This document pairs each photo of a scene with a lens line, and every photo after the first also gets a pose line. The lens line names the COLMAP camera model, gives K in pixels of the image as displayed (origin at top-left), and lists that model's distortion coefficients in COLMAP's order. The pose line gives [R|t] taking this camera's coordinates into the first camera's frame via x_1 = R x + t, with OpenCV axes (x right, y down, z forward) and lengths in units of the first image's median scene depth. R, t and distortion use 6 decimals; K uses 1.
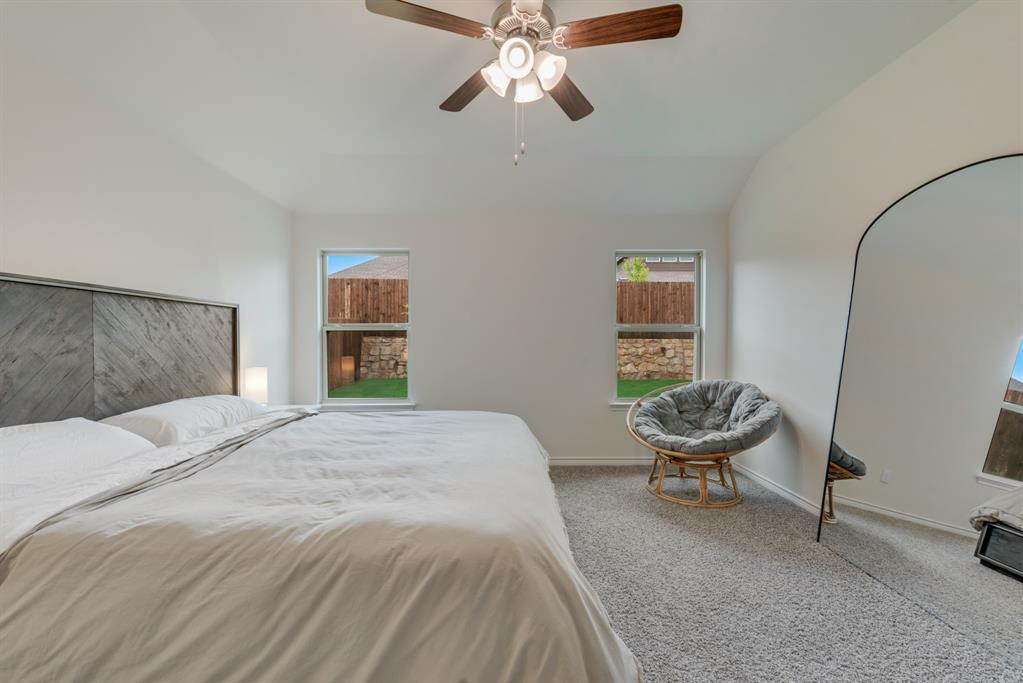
lens RADIAL K [[430.4, 0, 510.5], [0, 430.4, 340.1], [0, 0, 1]] dist [0.013981, -0.000630]
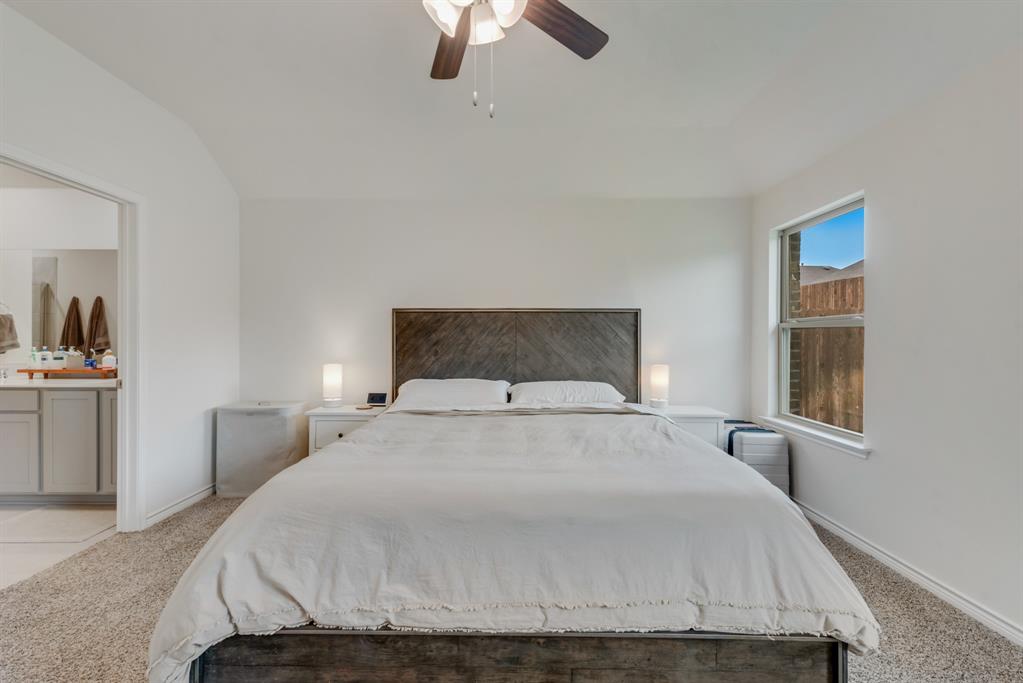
lens RADIAL K [[403.9, 0, 511.5], [0, 403.9, 341.5], [0, 0, 1]] dist [0.016262, -0.000327]
pose [[-0.024245, -0.002252, -0.999704, 0.696599], [-0.005516, 0.999983, -0.002119, 0.014019], [0.999691, 0.005463, -0.024257, 1.030643]]
